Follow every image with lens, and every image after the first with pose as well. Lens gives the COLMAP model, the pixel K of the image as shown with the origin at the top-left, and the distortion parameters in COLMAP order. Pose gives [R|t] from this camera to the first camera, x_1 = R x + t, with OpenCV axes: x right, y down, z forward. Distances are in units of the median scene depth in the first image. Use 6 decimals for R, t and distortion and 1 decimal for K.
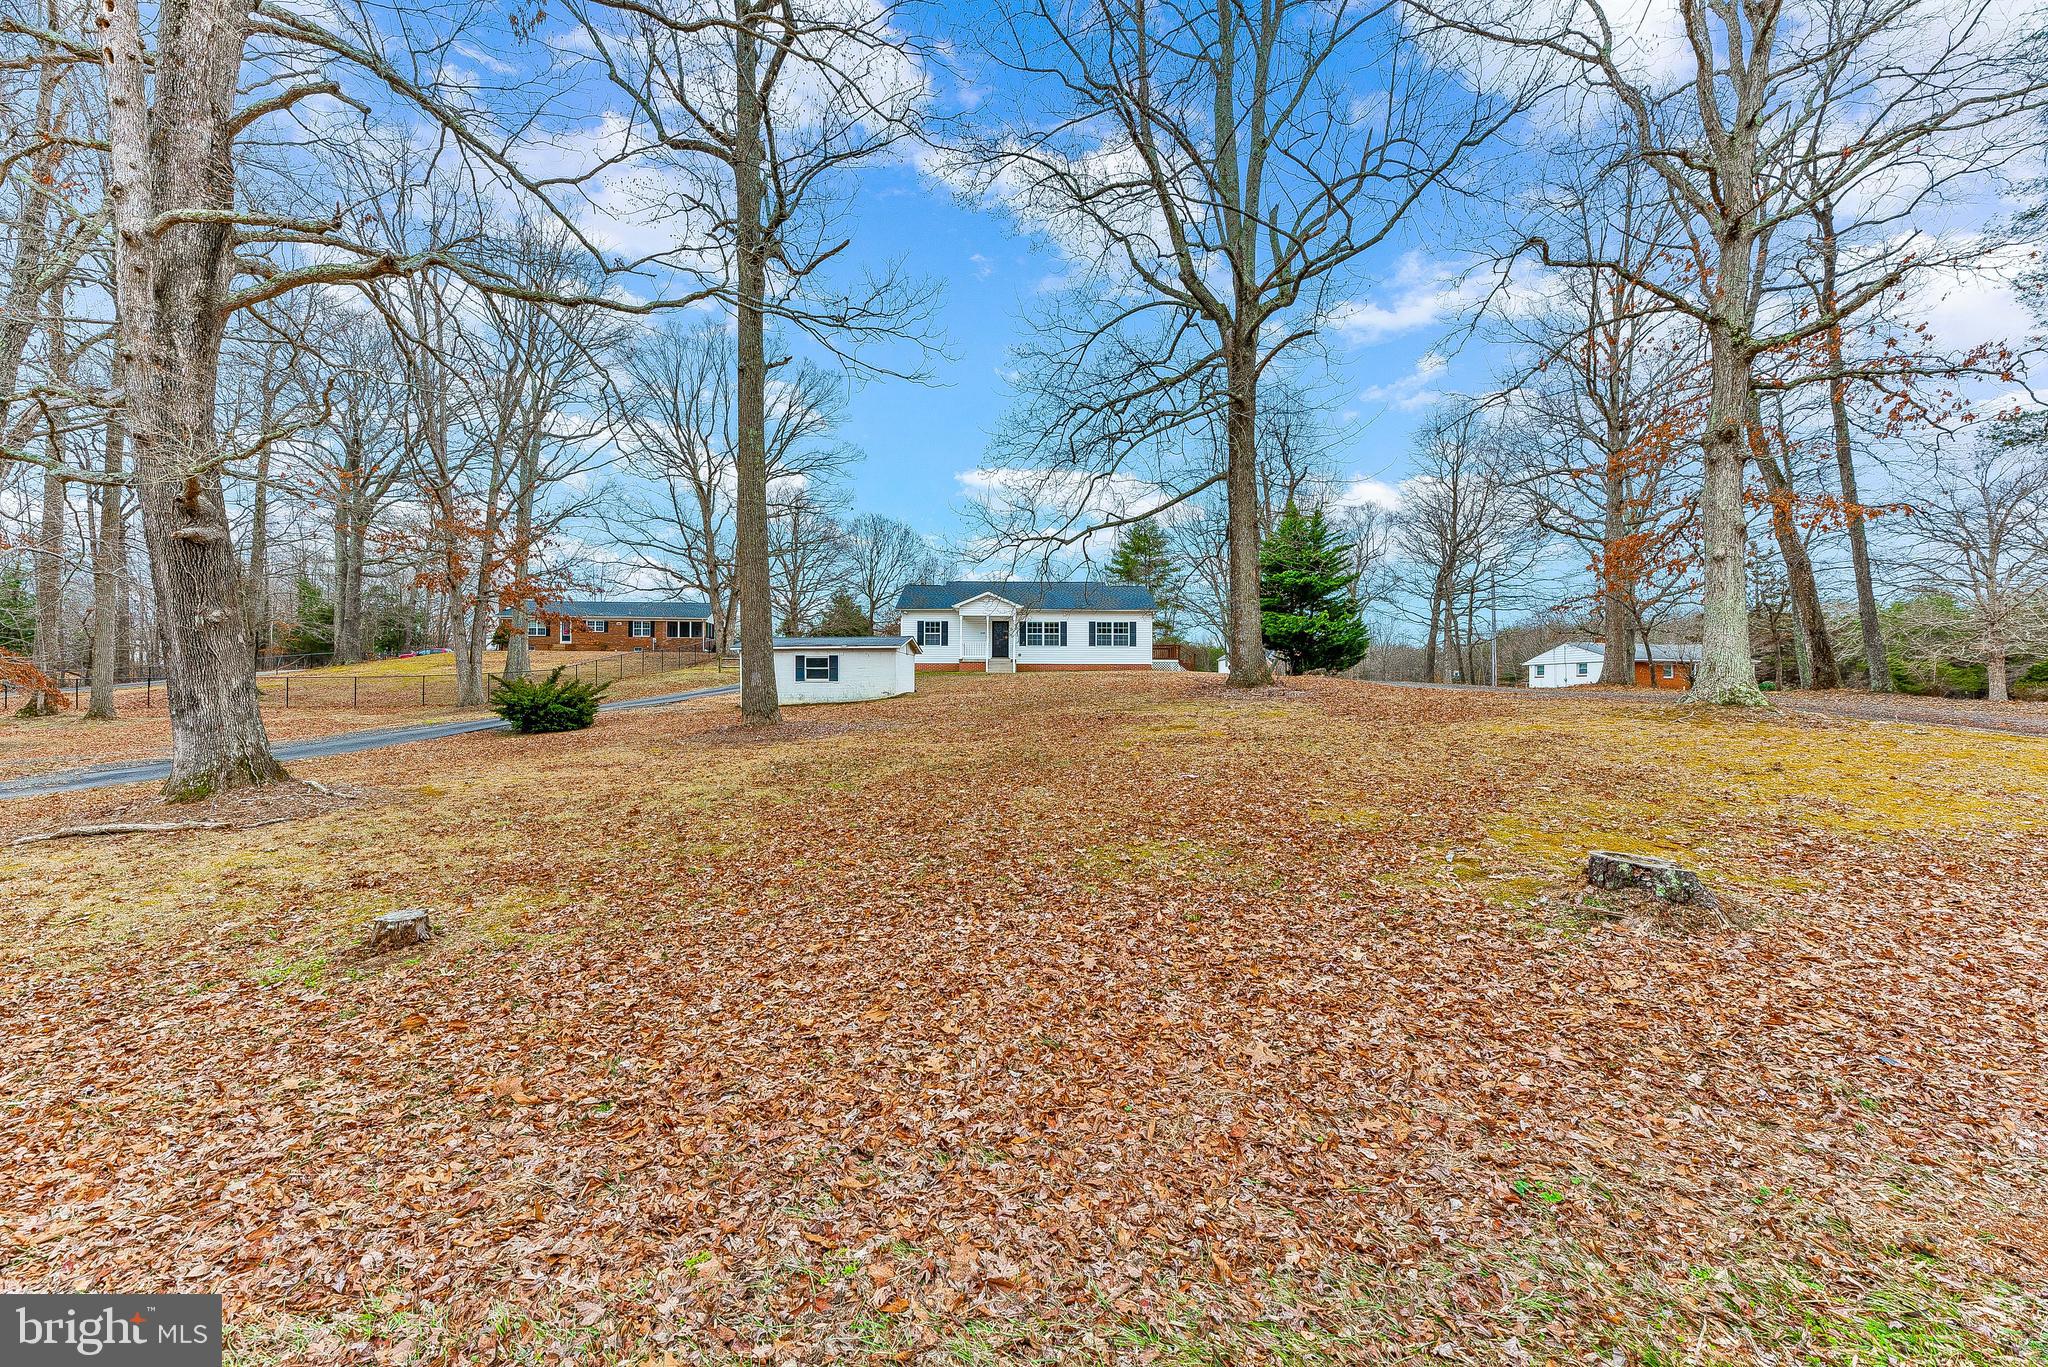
lens RADIAL K [[834.5, 0, 949.8], [0, 834.5, 711.7], [0, 0, 1]] dist [0.020841, 0.000102]
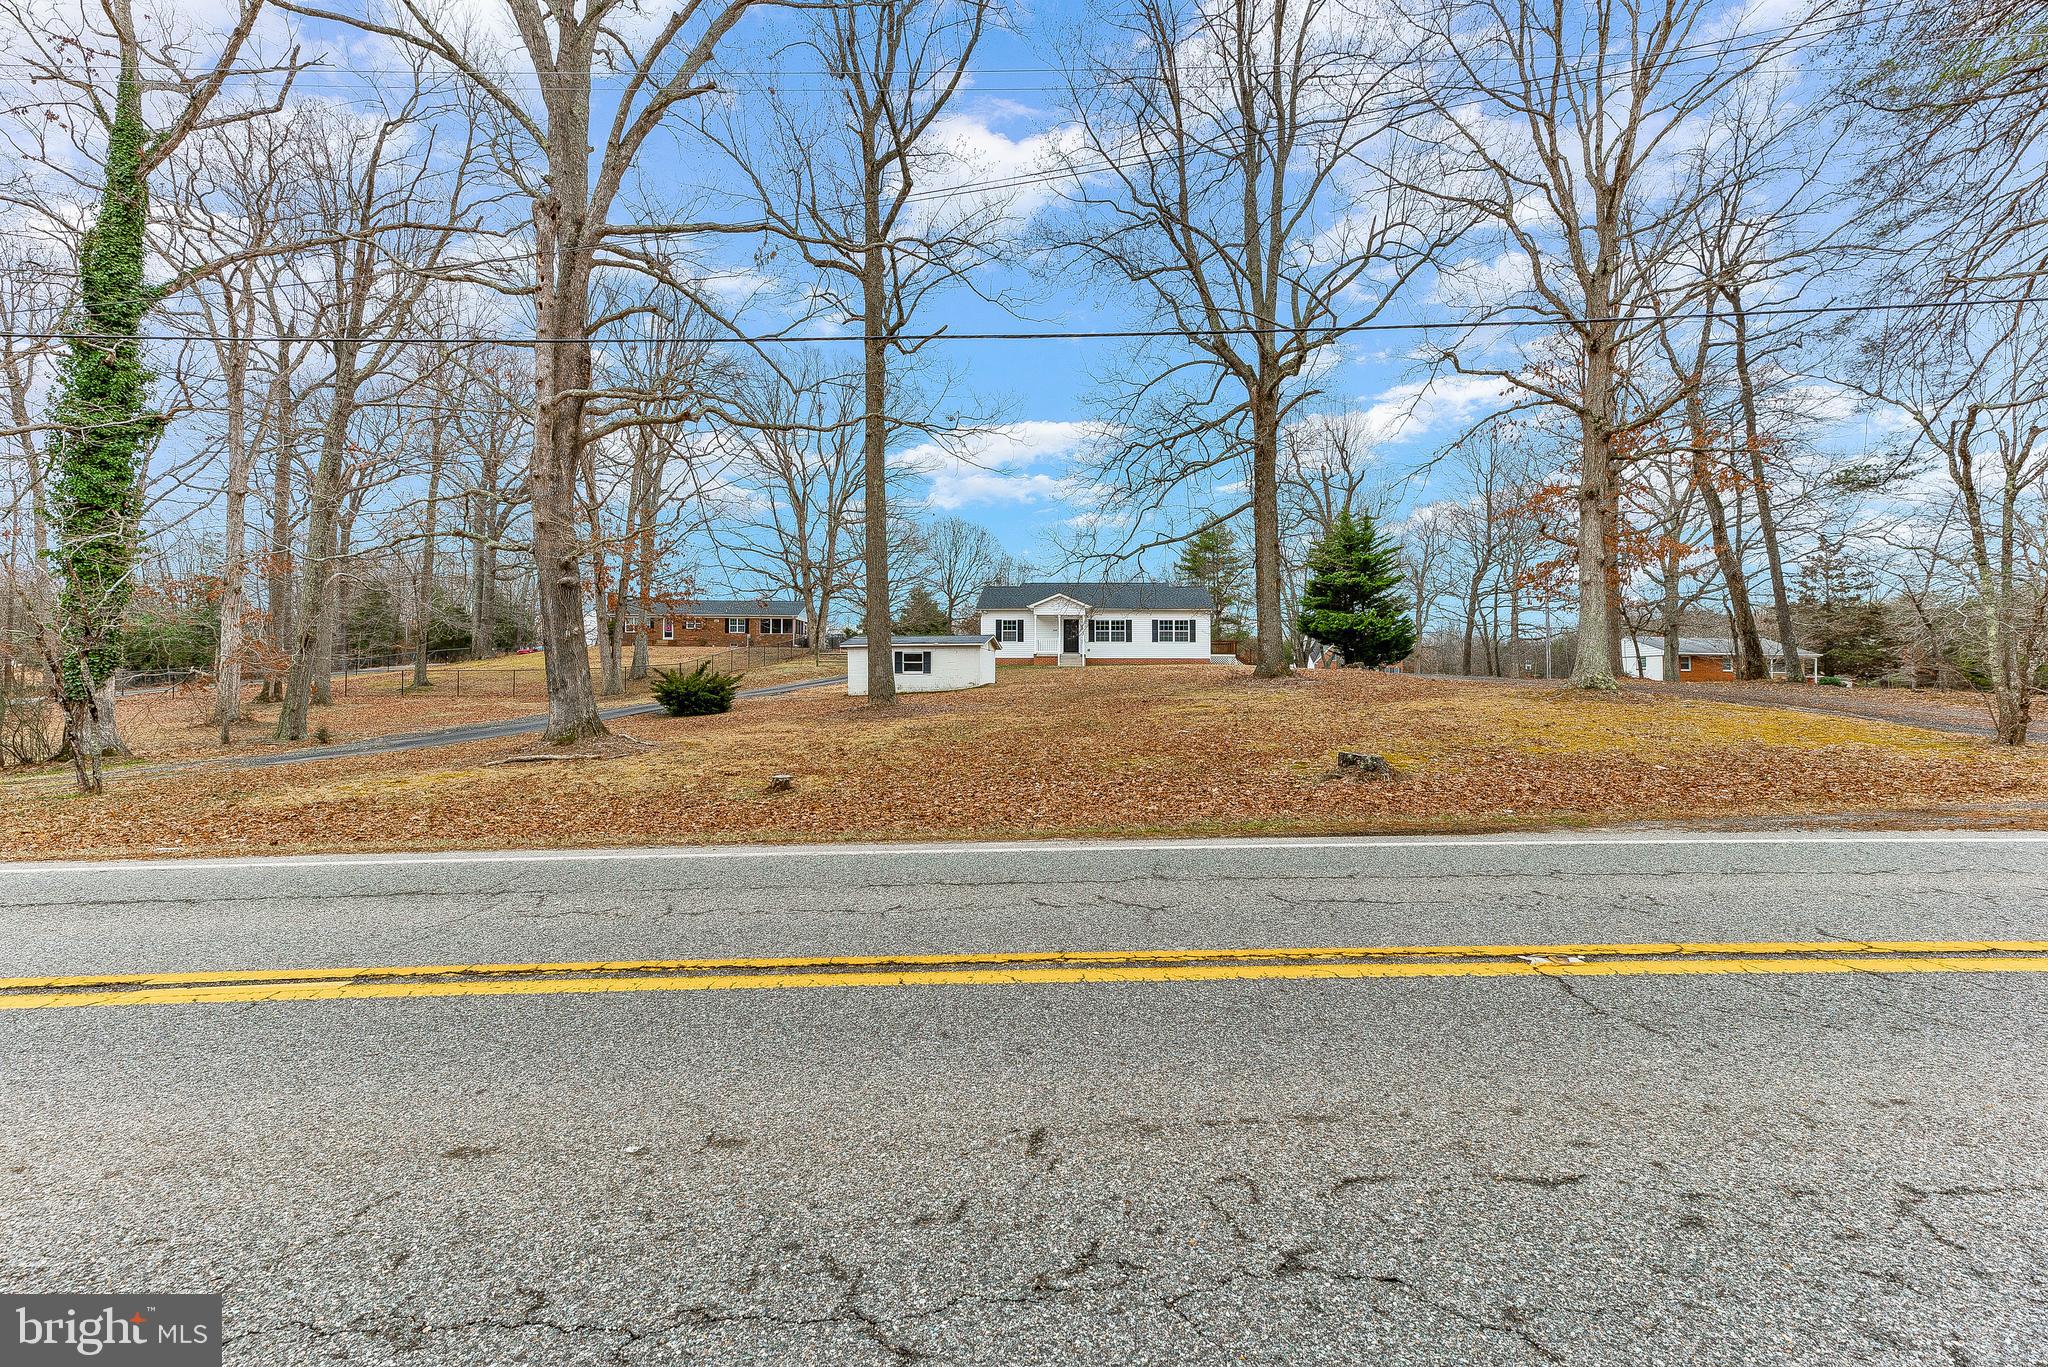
lens RADIAL K [[834.5, 0, 1014.3], [0, 834.5, 674.6], [0, 0, 1]] dist [0.020841, 0.000102]
pose [[0.999938, -0.000577, -0.011131, -0.002314], [0.000164, 0.999312, -0.037094, 0.005432], [0.011145, 0.037090, 0.999250, -0.105270]]
